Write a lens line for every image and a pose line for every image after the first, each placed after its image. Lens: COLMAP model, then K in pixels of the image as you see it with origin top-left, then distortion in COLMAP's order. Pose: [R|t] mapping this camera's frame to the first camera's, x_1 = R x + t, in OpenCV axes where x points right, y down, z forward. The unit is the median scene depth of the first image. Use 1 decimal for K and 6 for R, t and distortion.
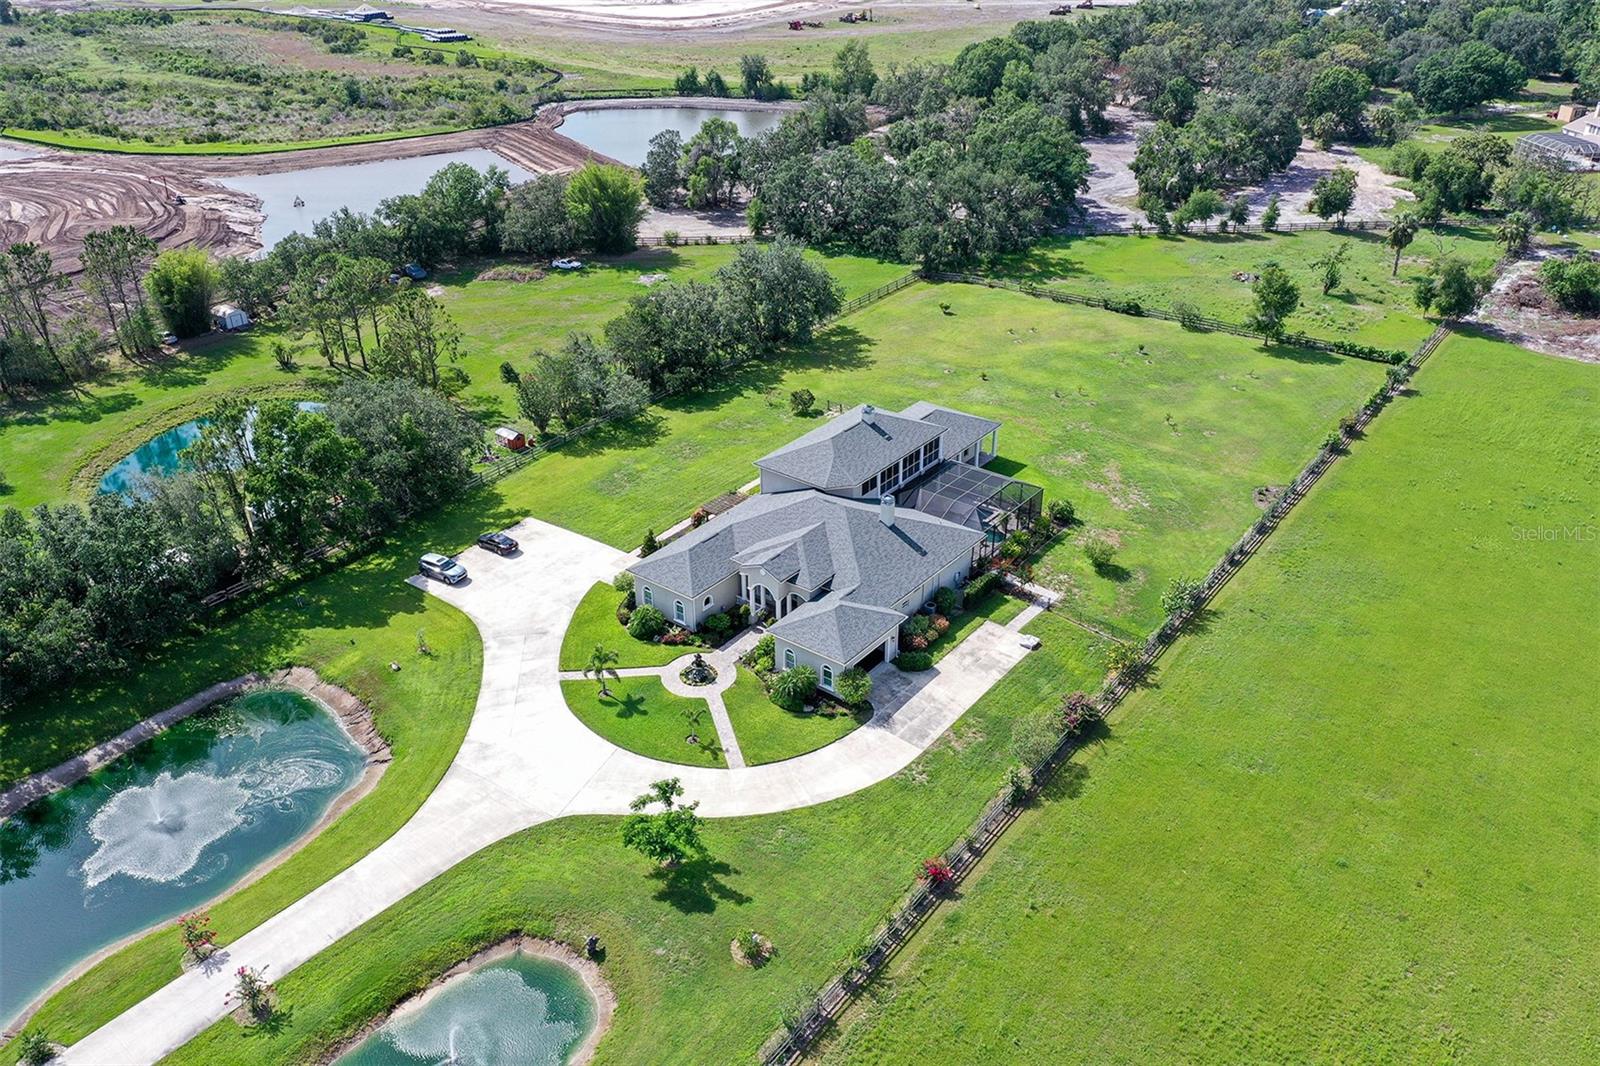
lens RADIAL K [[1267.4, 0, 804.2], [0, 1267.4, 533.8], [0, 0, 1]] dist [0.023264, 0.003740]
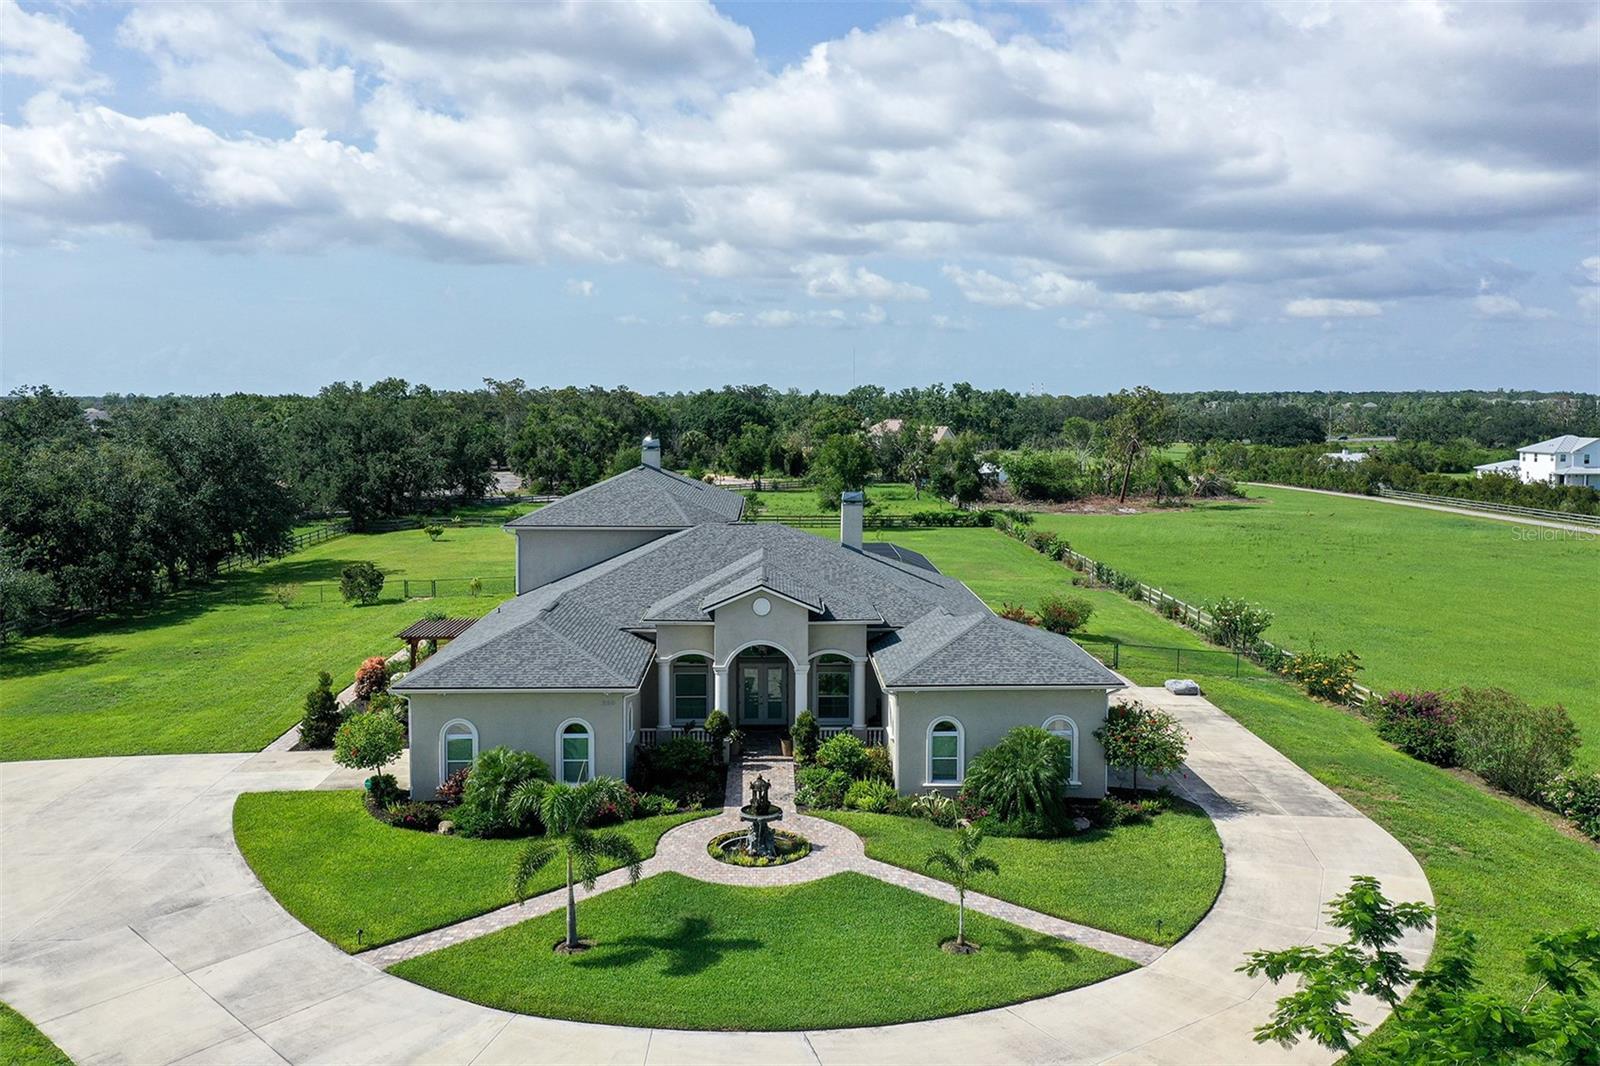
lens RADIAL K [[1286.5, 0, 803.3], [0, 1286.5, 485.5], [0, 0, 1]] dist [0.023073, 0.000153]
pose [[0.774837, -0.034819, 0.631202, -0.236324], [0.301800, 0.897722, -0.320955, 0.110175], [-0.555468, 0.439184, 0.706097, 0.539965]]
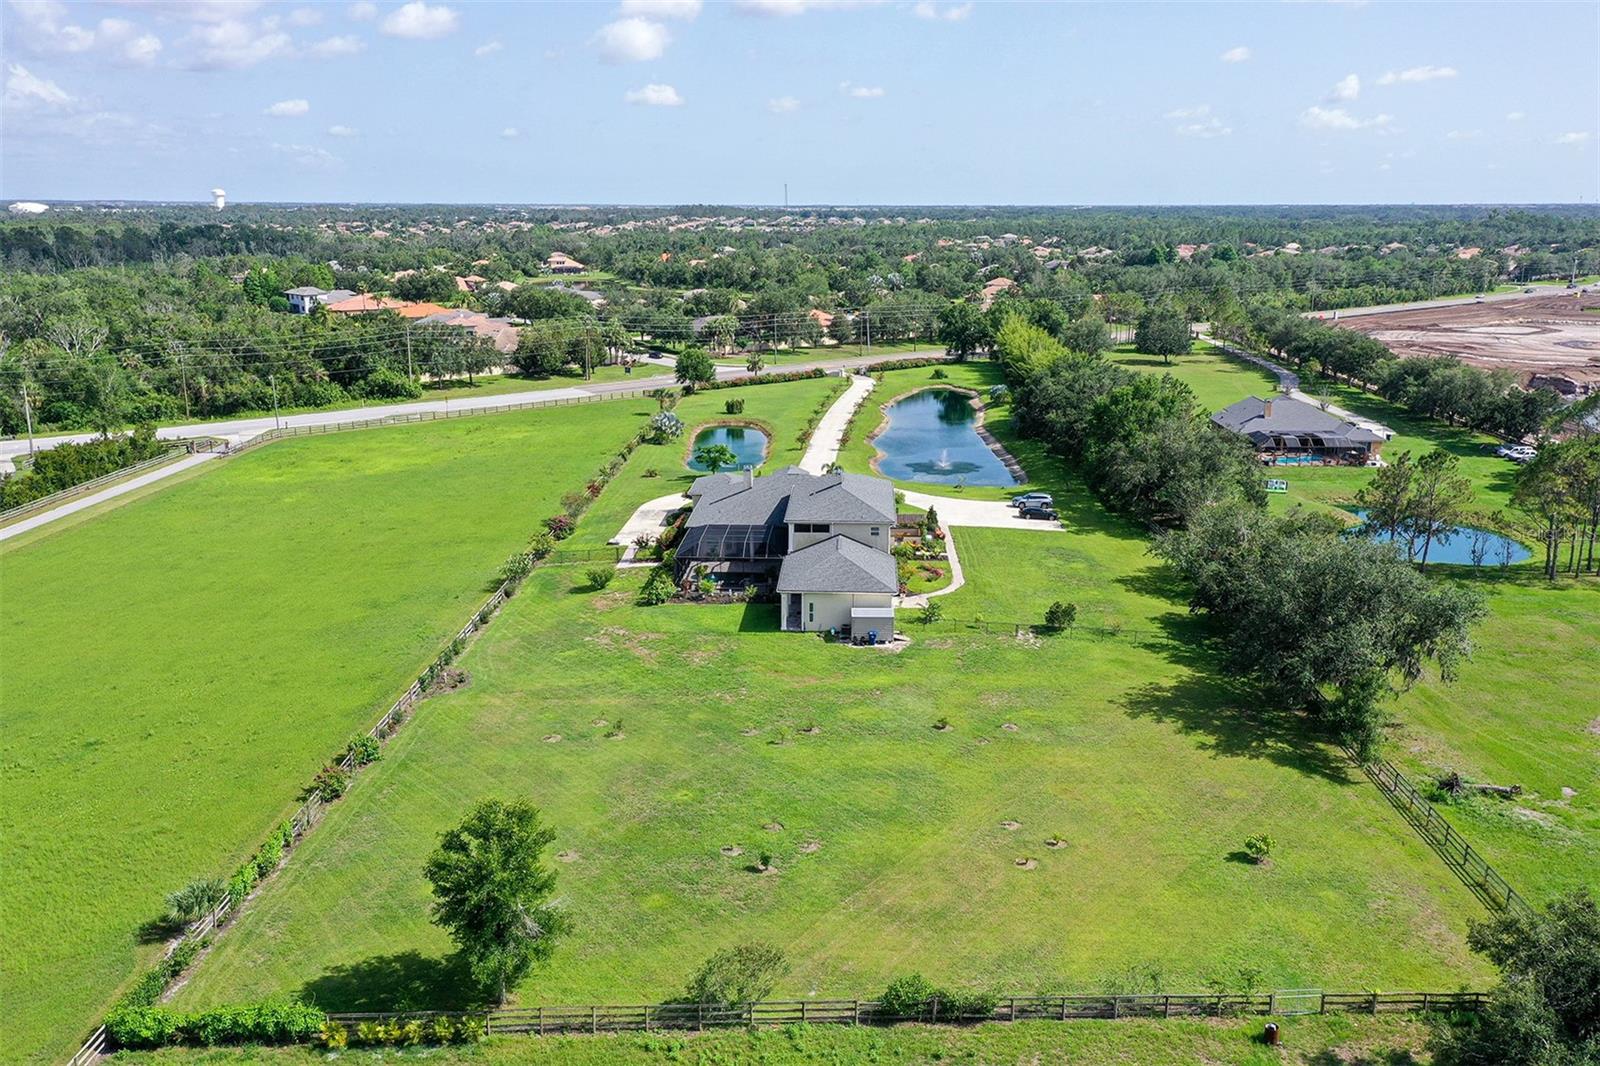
lens RADIAL K [[1280.1, 0, 787.9], [0, 1280.1, 609.3], [0, 0, 1]] dist [0.018403, 0.002635]
pose [[-0.825693, 0.177042, -0.535618, 0.618782], [-0.269588, 0.710201, 0.650337, -0.641181], [0.495533, 0.681375, -0.538680, 1.514812]]
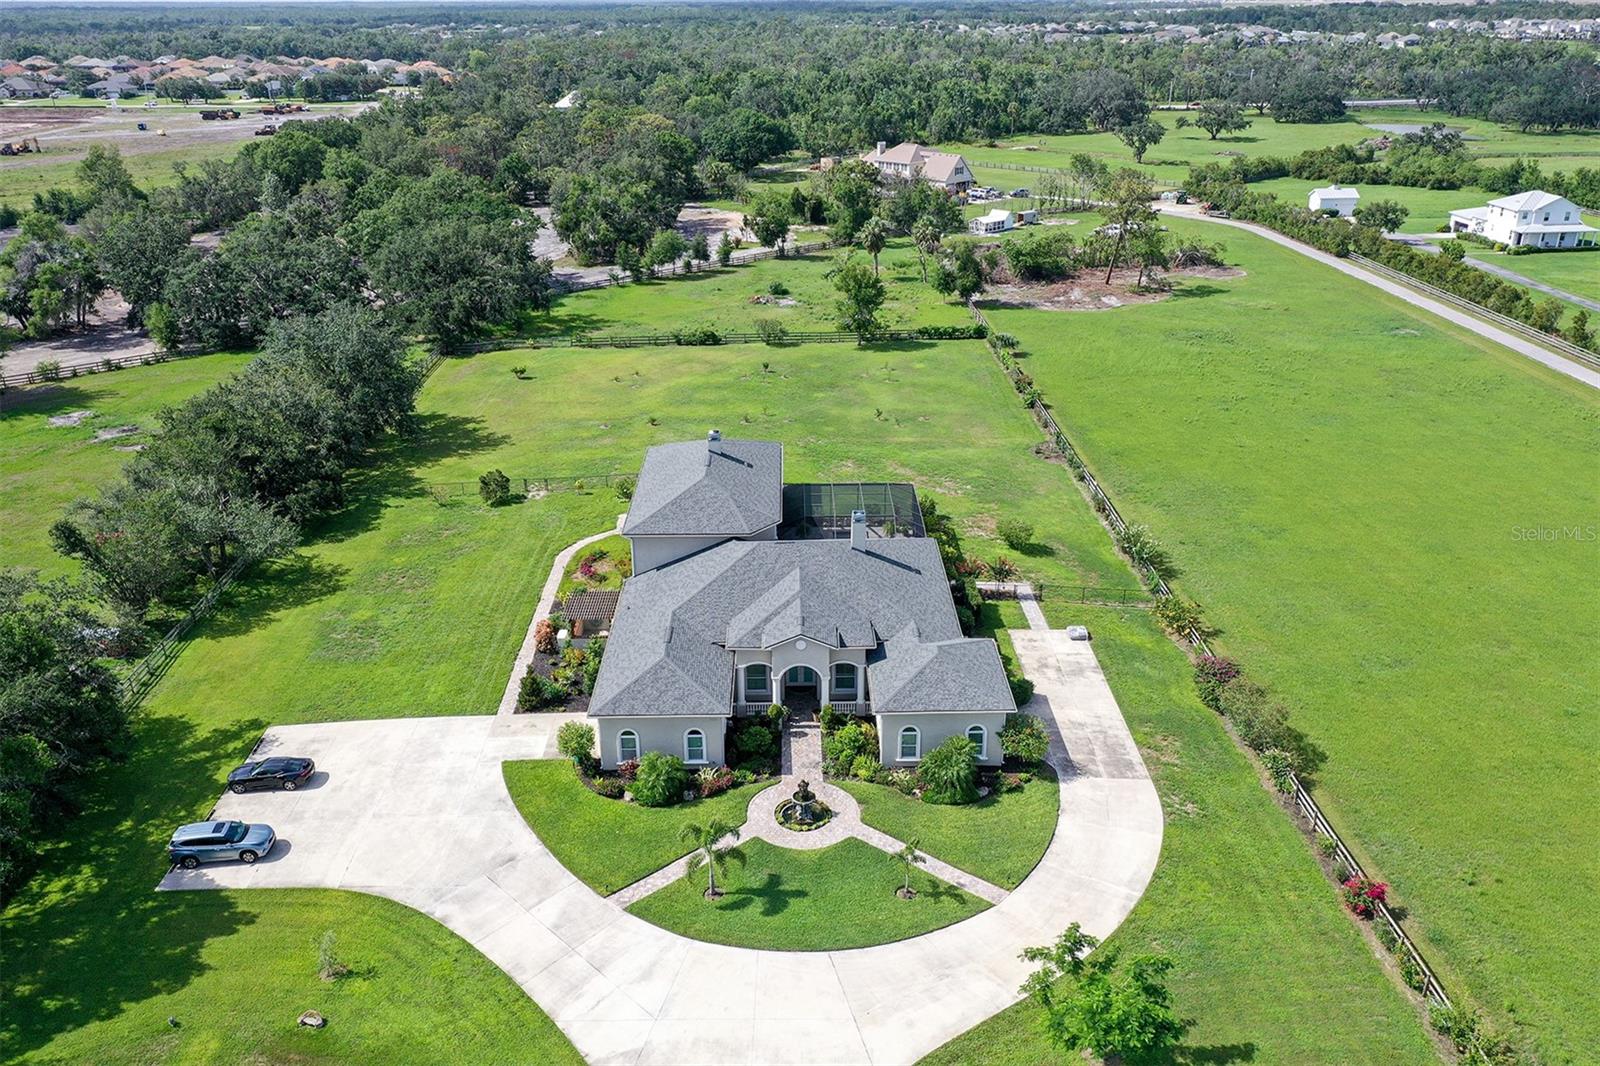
lens RADIAL K [[1267.4, 0, 804.2], [0, 1267.4, 533.8], [0, 0, 1]] dist [0.023264, 0.003740]
pose [[0.782618, -0.241824, 0.573612, -0.334273], [0.304990, 0.952242, -0.014672, -0.013870], [-0.542670, 0.186429, 0.818996, 0.338376]]
